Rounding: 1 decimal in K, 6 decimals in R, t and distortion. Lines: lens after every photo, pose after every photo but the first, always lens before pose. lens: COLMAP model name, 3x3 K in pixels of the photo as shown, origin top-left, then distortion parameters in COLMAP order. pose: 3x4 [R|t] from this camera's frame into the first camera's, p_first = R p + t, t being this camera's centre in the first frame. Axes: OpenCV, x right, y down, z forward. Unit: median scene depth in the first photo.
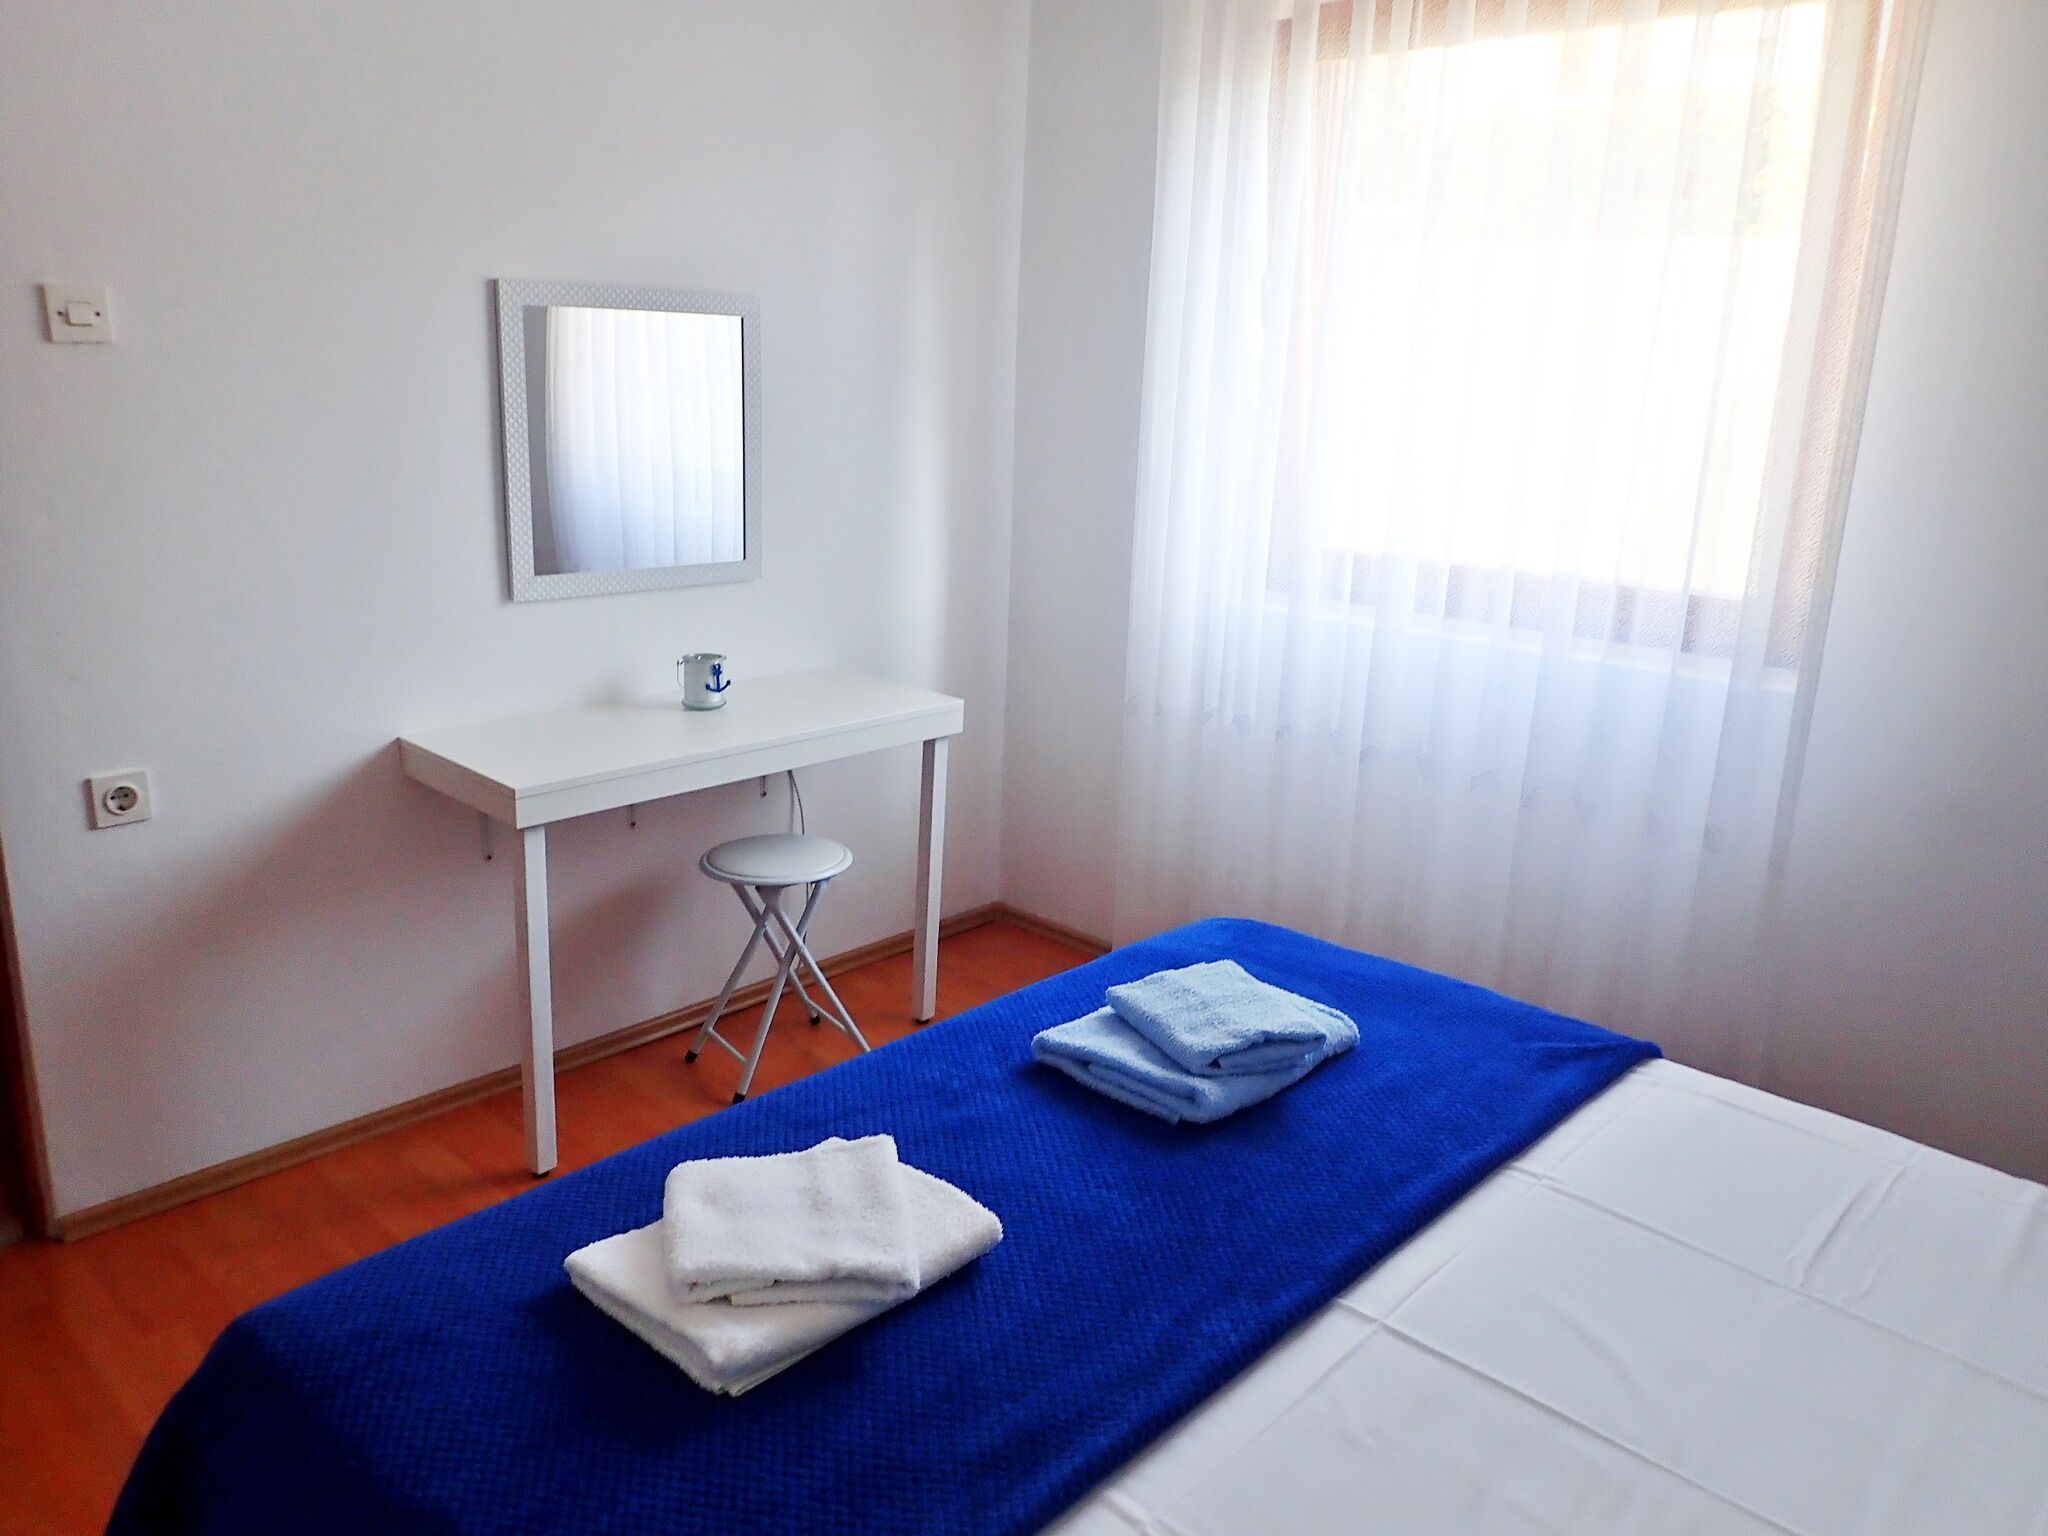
lens RADIAL K [[1499.3, 0, 1024.0], [0, 1499.3, 768.0], [0, 0, 1]] dist [-0.003667, -0.008597]
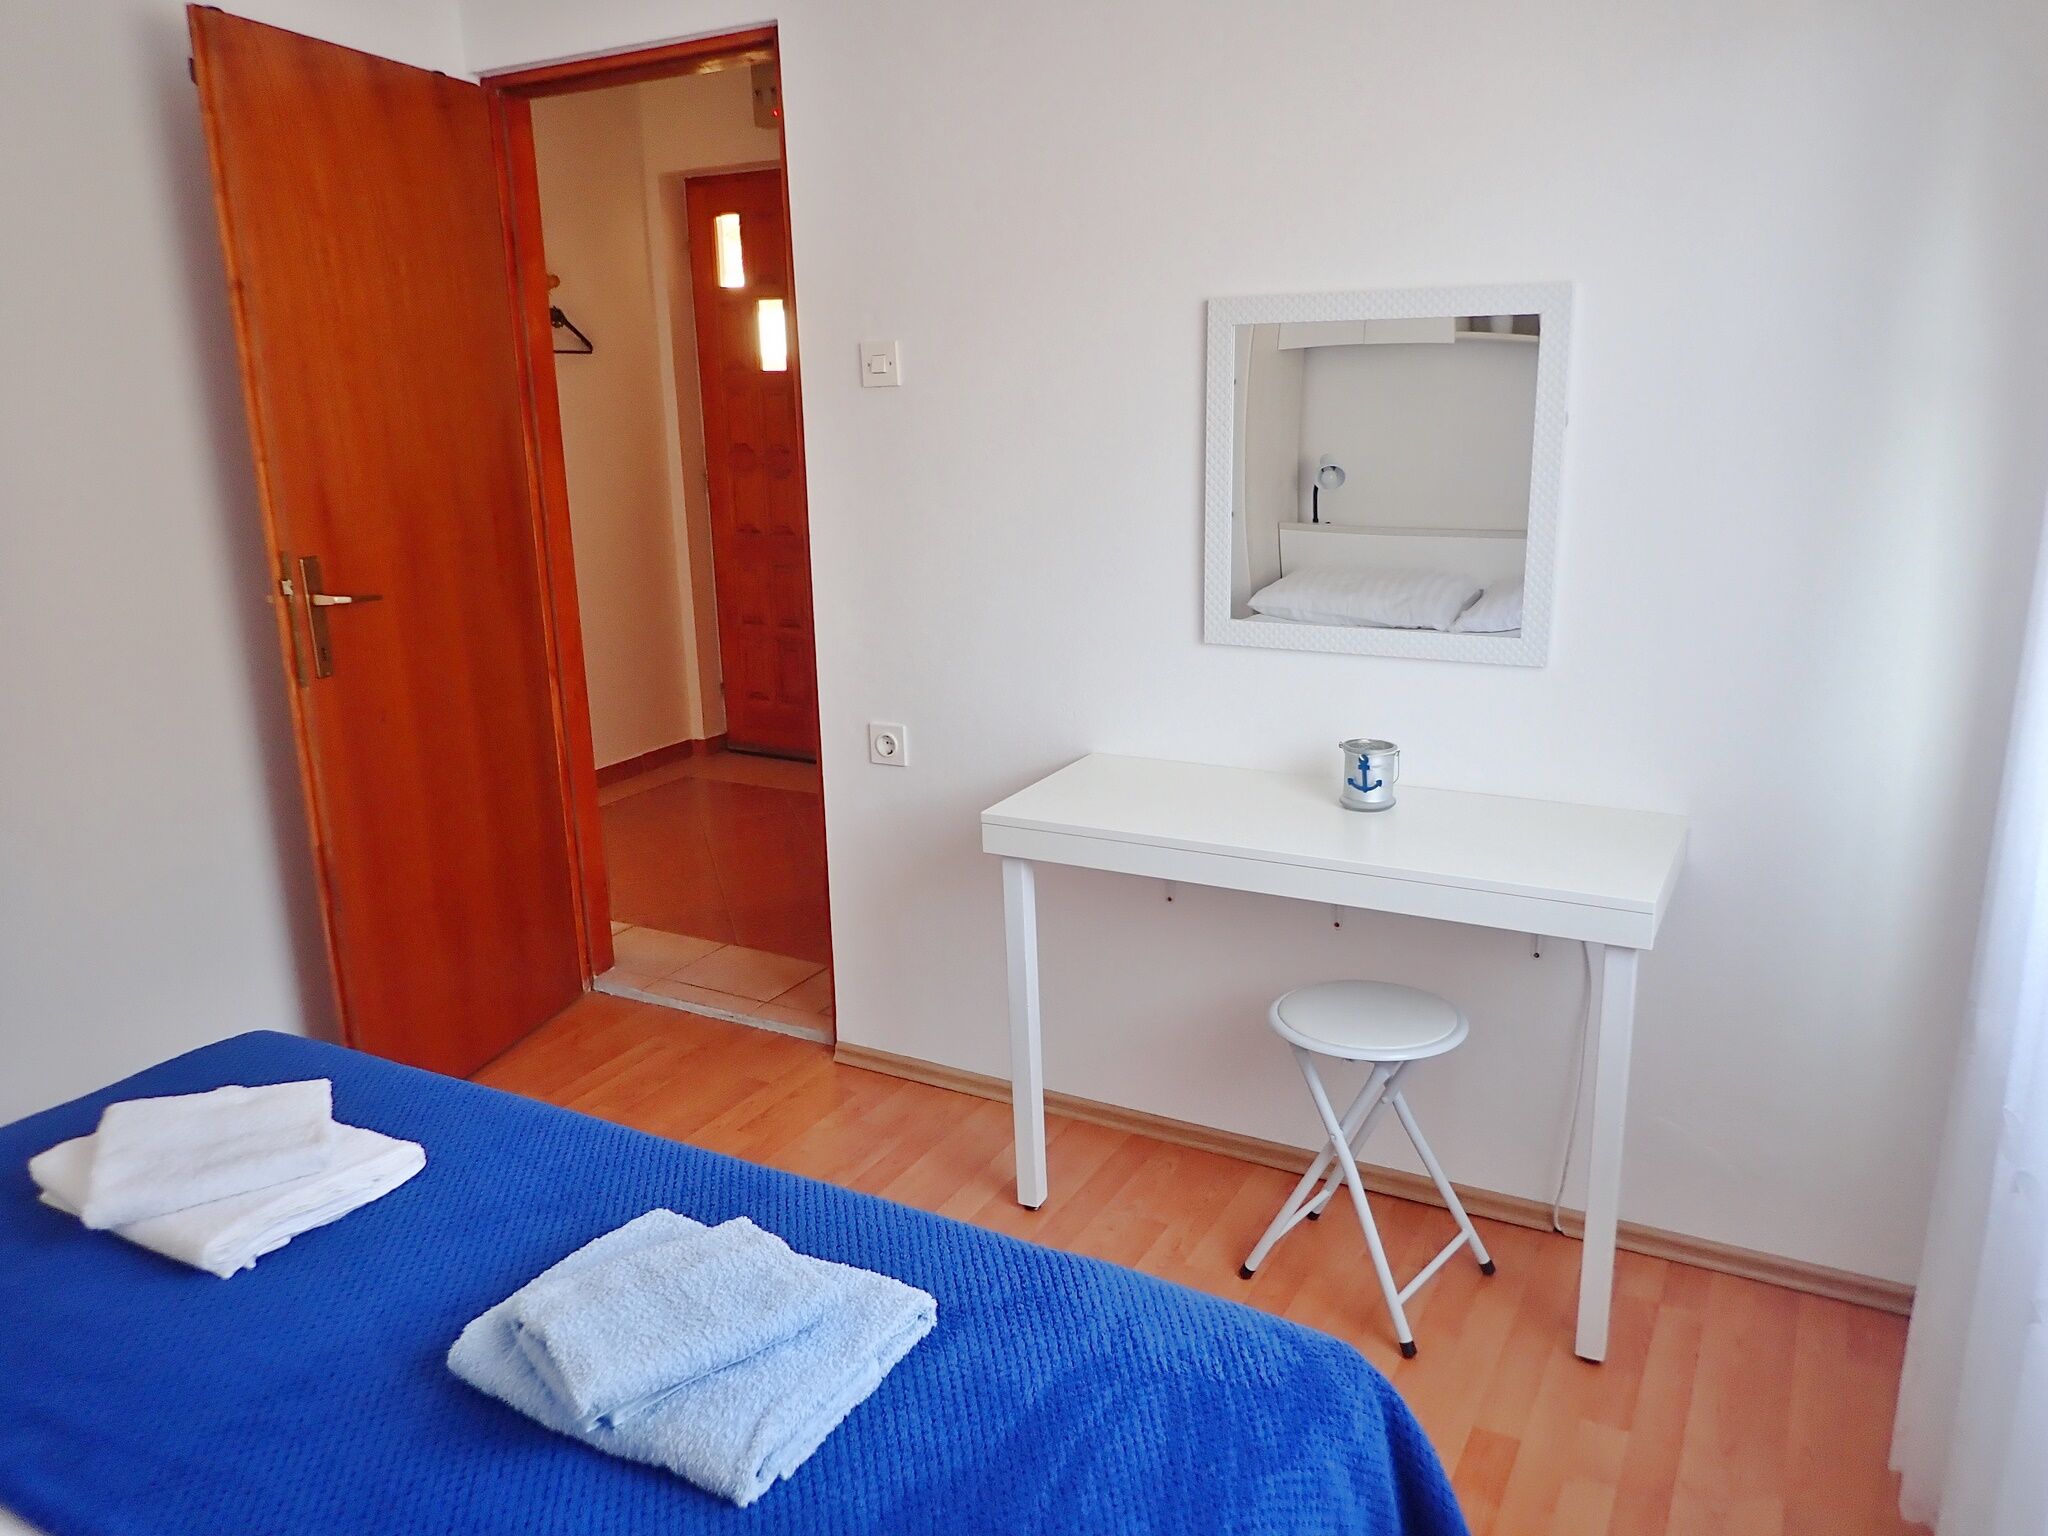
lens RADIAL K [[1499.3, 0, 1024.0], [0, 1499.3, 768.0], [0, 0, 1]] dist [-0.003667, -0.008597]
pose [[0.230546, 0.195691, -0.953181, 0.537601], [-0.230625, 0.962647, 0.141853, -0.141137], [0.945336, 0.187124, 0.267066, 0.651278]]
